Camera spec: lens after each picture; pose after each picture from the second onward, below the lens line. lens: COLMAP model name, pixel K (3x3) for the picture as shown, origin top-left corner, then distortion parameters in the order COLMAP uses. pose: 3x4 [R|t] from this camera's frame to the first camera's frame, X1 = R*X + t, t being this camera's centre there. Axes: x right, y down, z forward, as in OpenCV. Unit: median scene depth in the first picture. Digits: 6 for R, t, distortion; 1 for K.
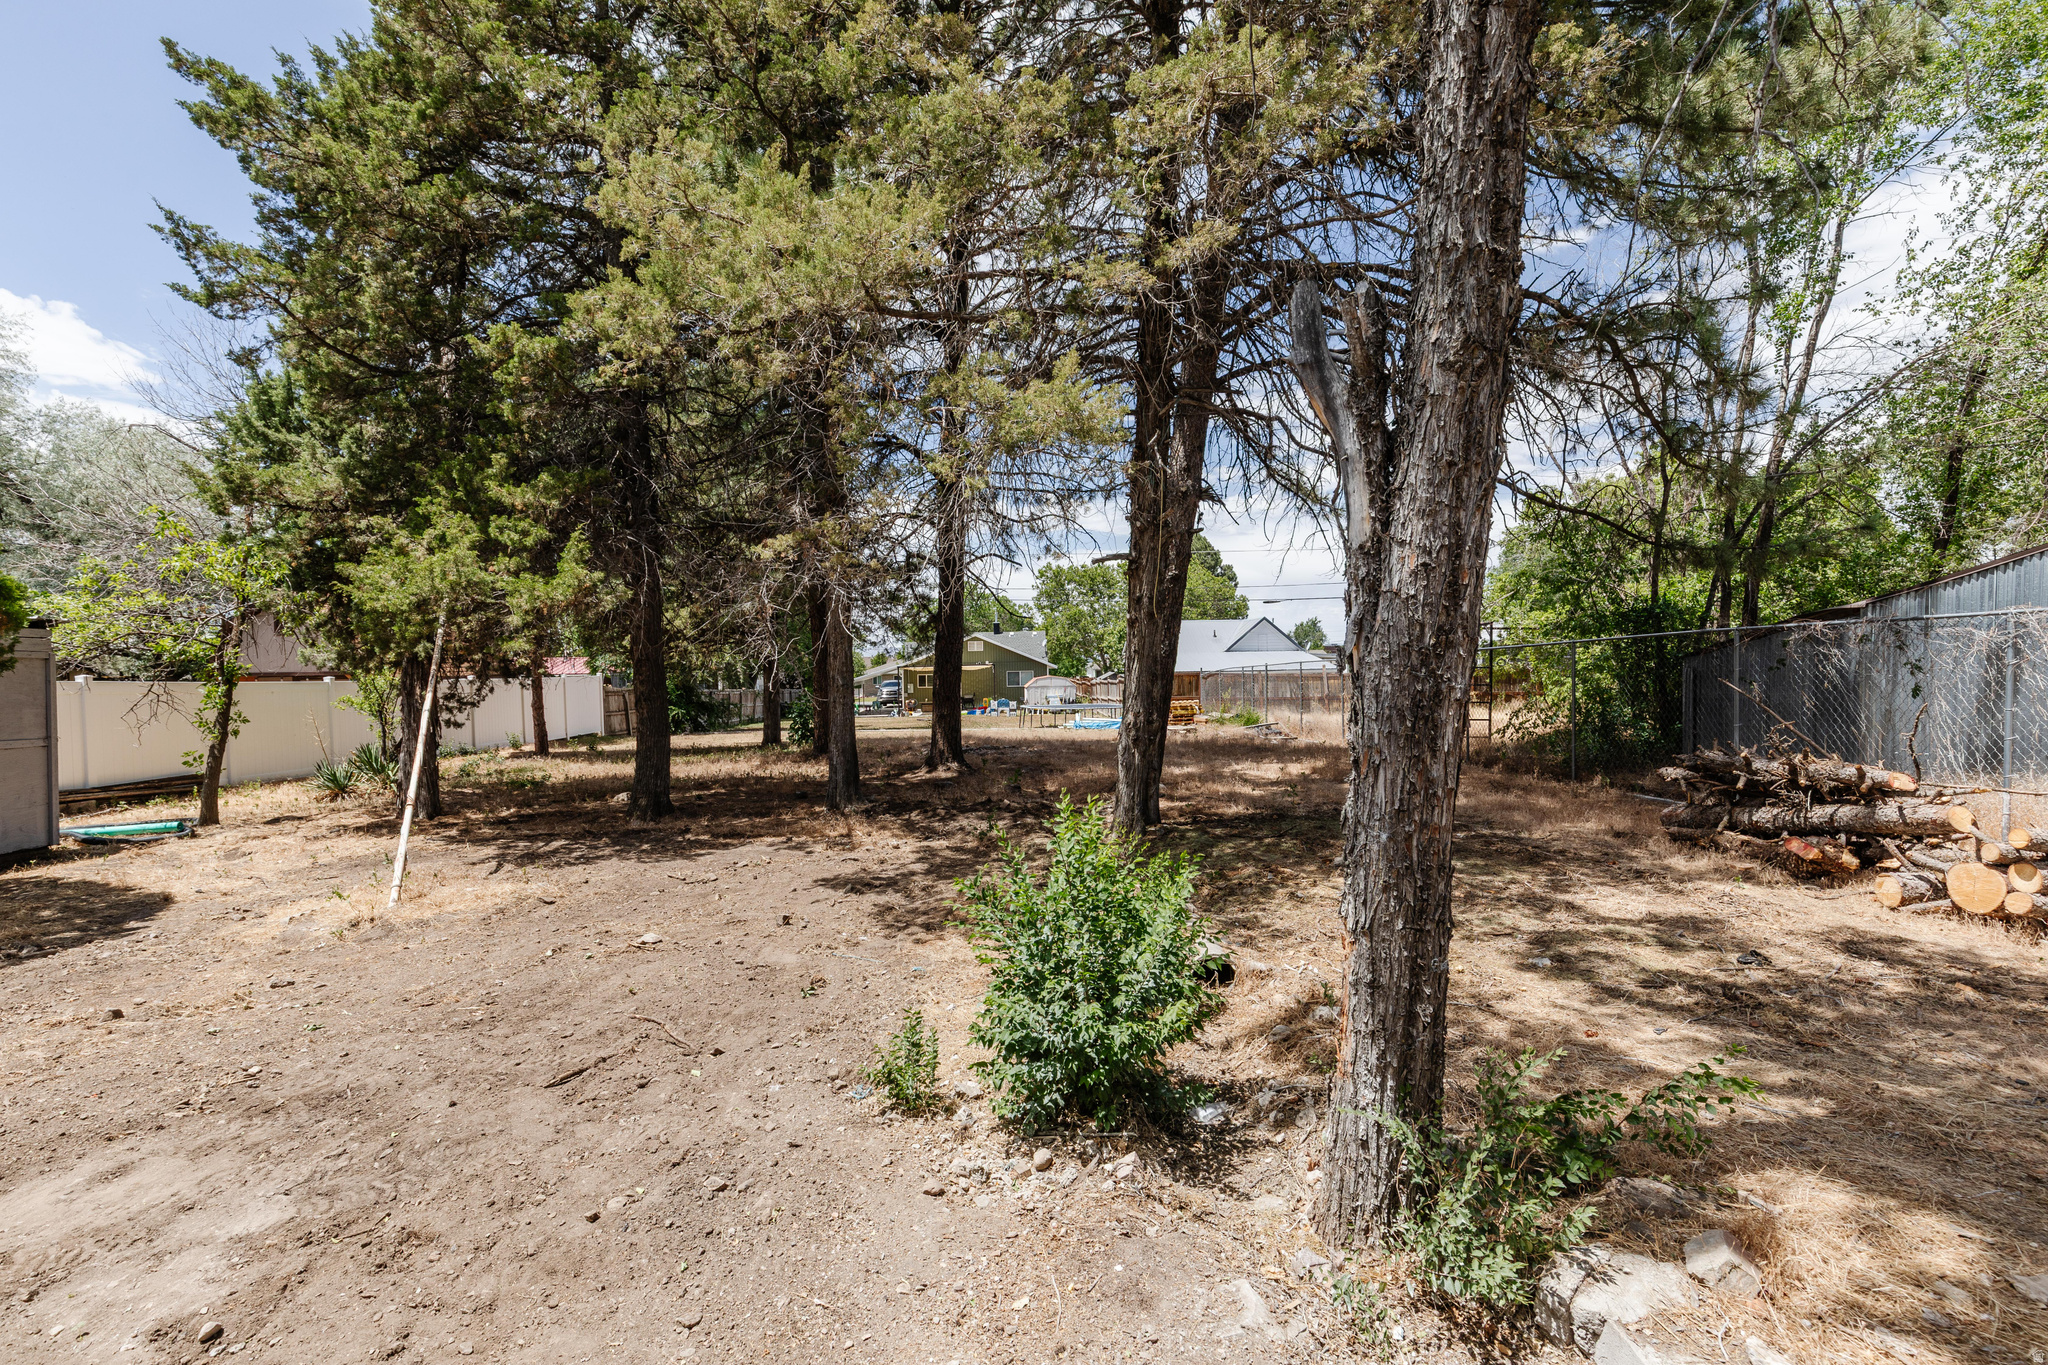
lens RADIAL K [[934.2, 0, 1024.6], [0, 934.2, 678.6], [0, 0, 1]] dist [0.002929, 0.000049]
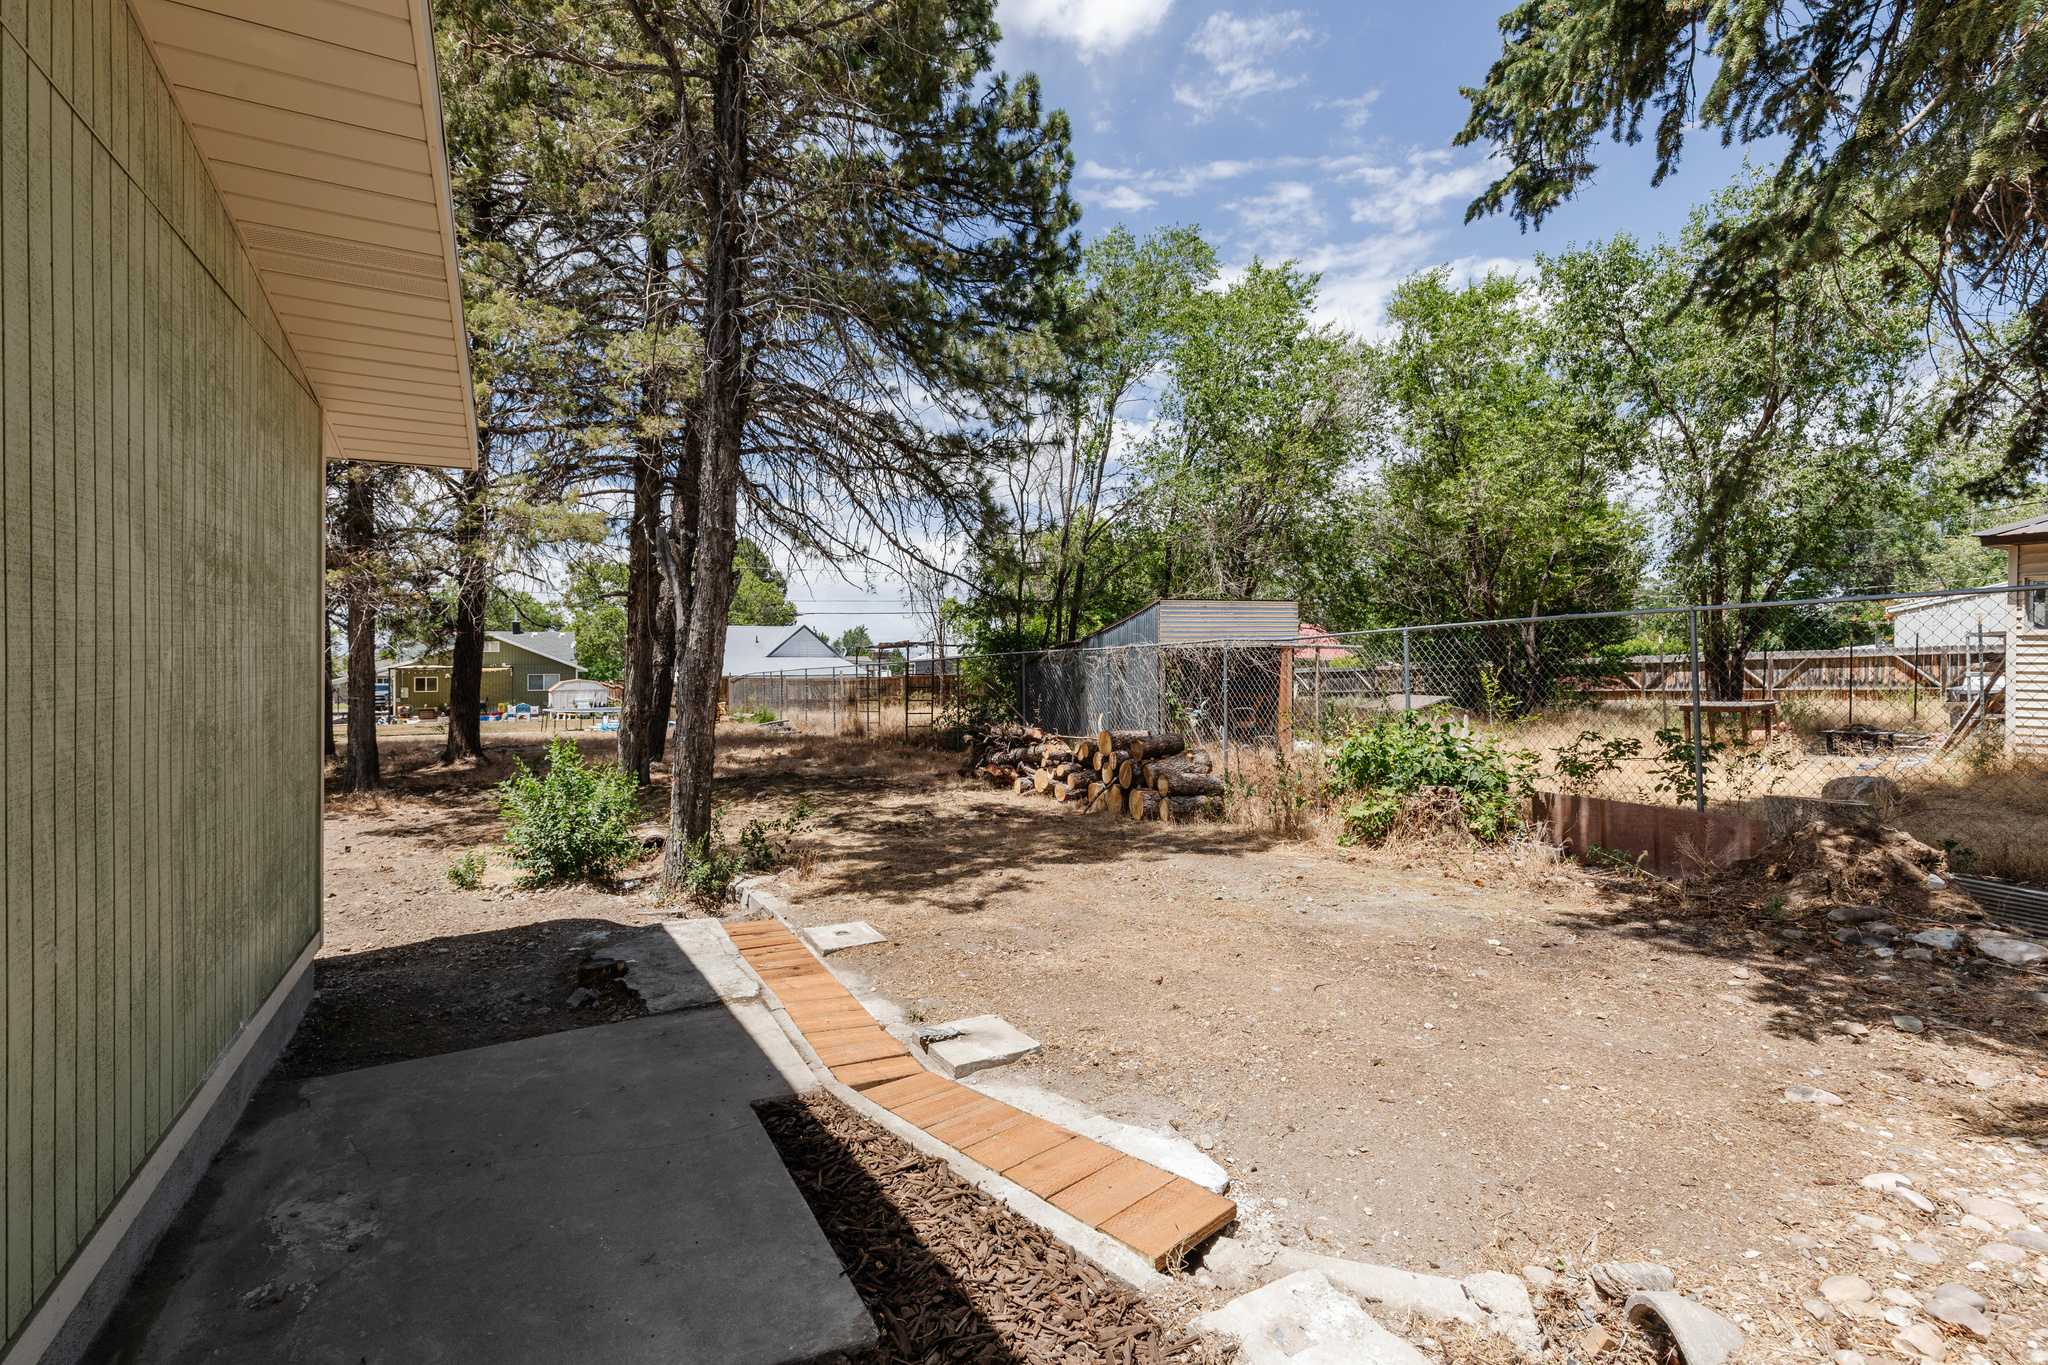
lens RADIAL K [[934.2, 0, 1021.6], [0, 934.2, 664.0], [0, 0, 1]] dist [0.002929, 0.000049]
pose [[0.893173, 0.013552, 0.449509, 0.004486], [-0.004186, 0.999753, -0.021823, 0.001203], [-0.449694, 0.017610, 0.893009, -0.199930]]
